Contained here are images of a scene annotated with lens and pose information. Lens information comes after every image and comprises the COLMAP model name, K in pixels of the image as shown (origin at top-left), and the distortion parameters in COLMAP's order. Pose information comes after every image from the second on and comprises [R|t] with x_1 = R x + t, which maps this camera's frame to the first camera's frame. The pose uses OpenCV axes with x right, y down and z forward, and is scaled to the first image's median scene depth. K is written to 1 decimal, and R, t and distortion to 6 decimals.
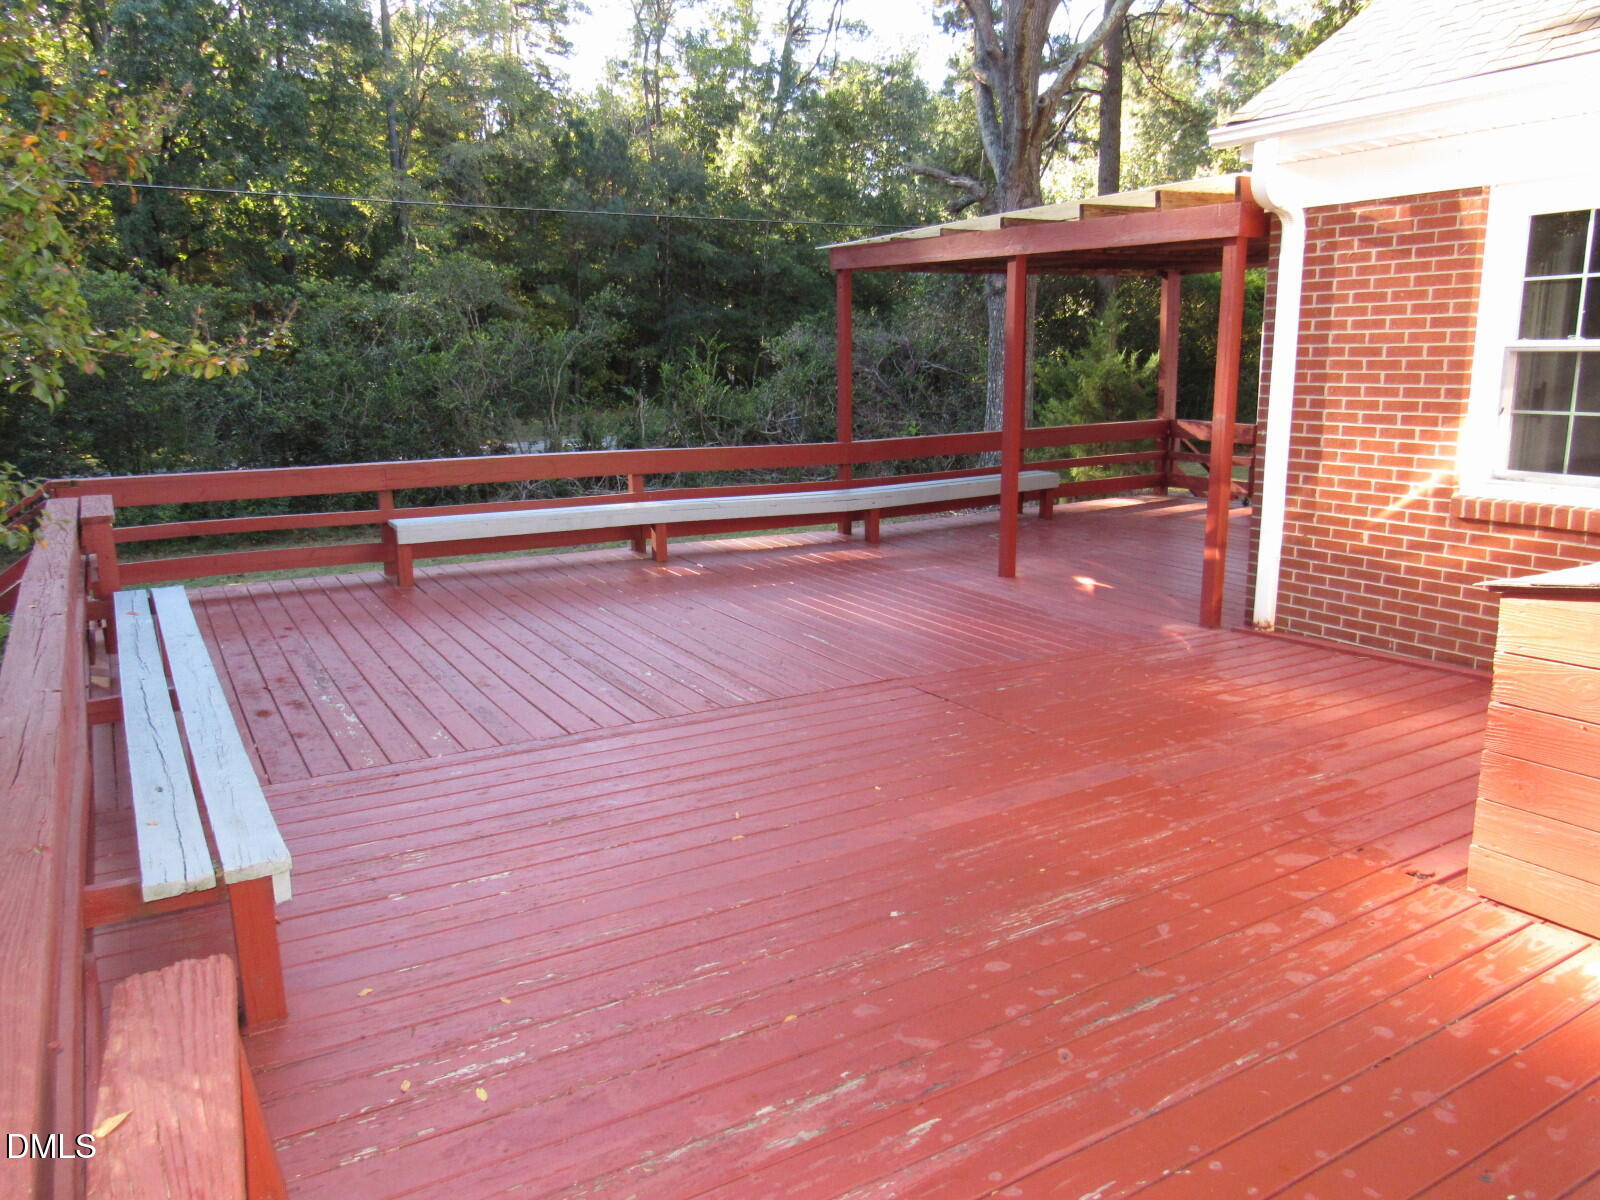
lens RADIAL K [[1139.1, 0, 800.0], [0, 1139.1, 600.0], [0, 0, 1]] dist [-0.020648, -0.002187]
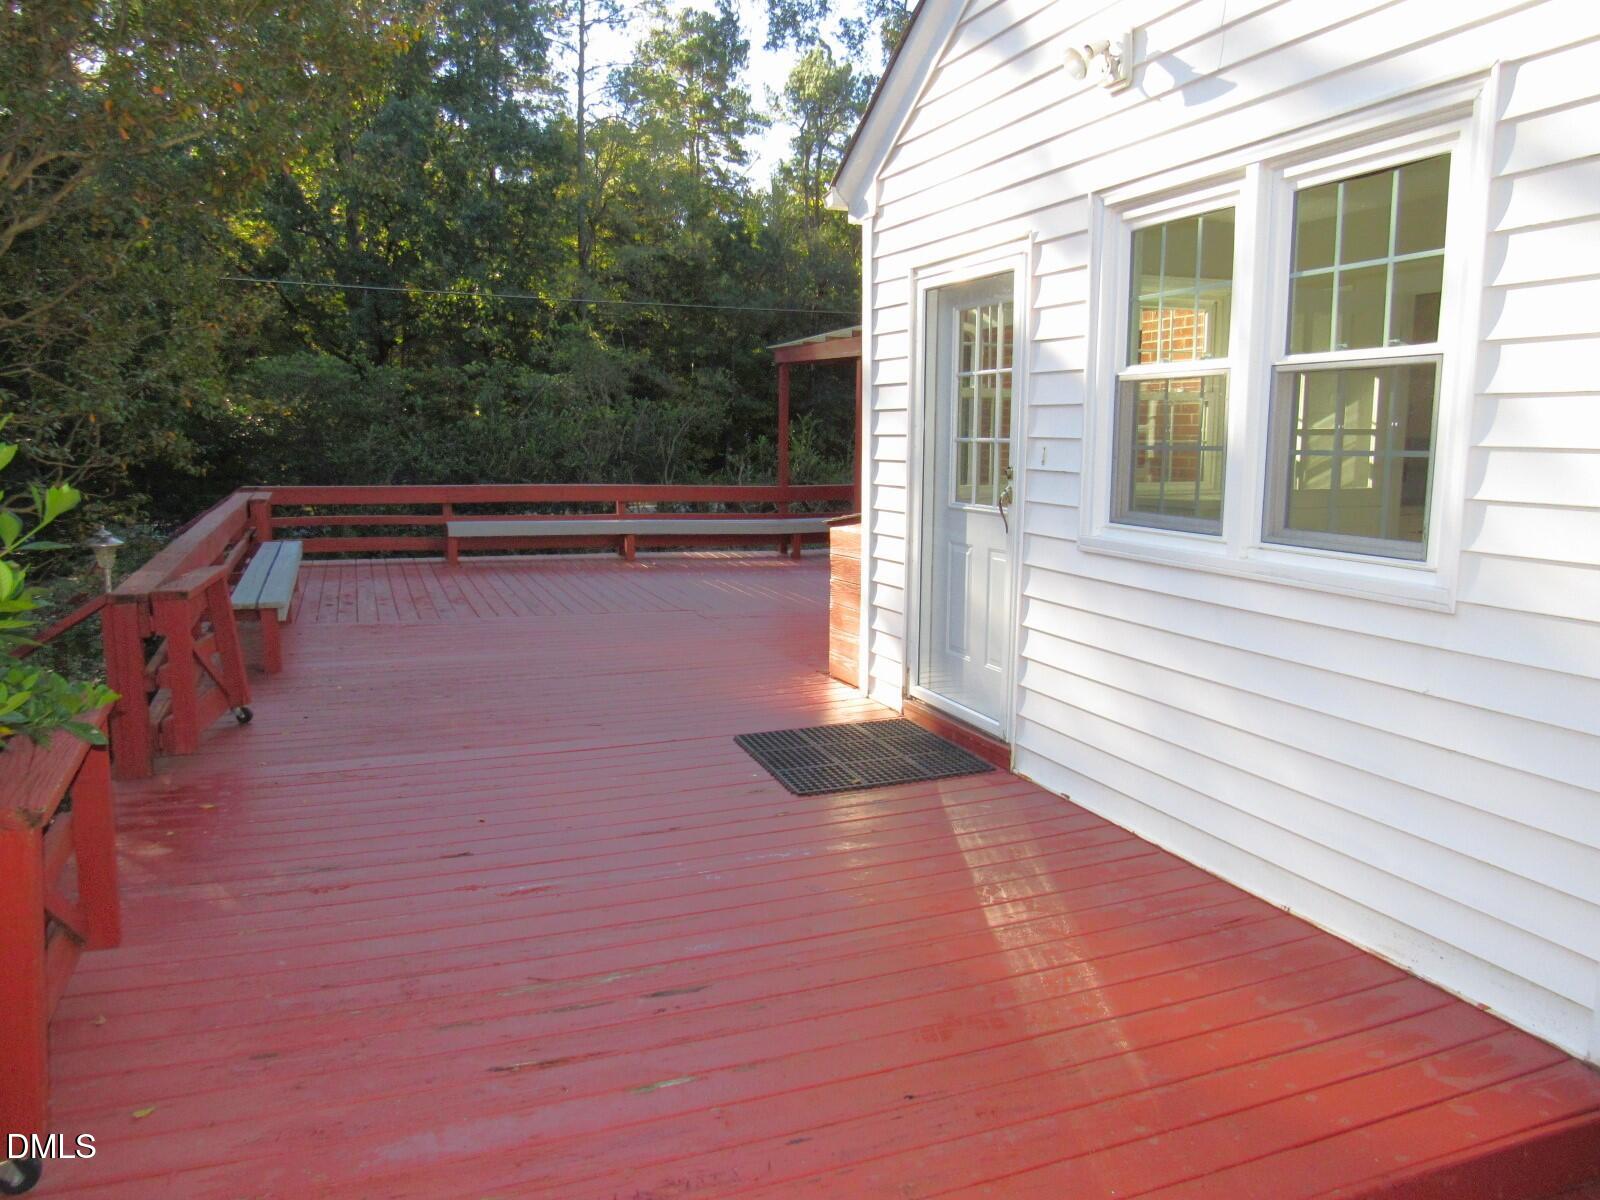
lens RADIAL K [[1166.4, 0, 789.2], [0, 1166.4, 594.0], [0, 0, 1]] dist [-0.001711, -0.001452]
pose [[0.982985, 0.041760, -0.178874, 0.083237], [-0.055606, 0.995773, -0.073104, 0.025444], [0.175065, 0.081806, 0.981152, -0.100647]]
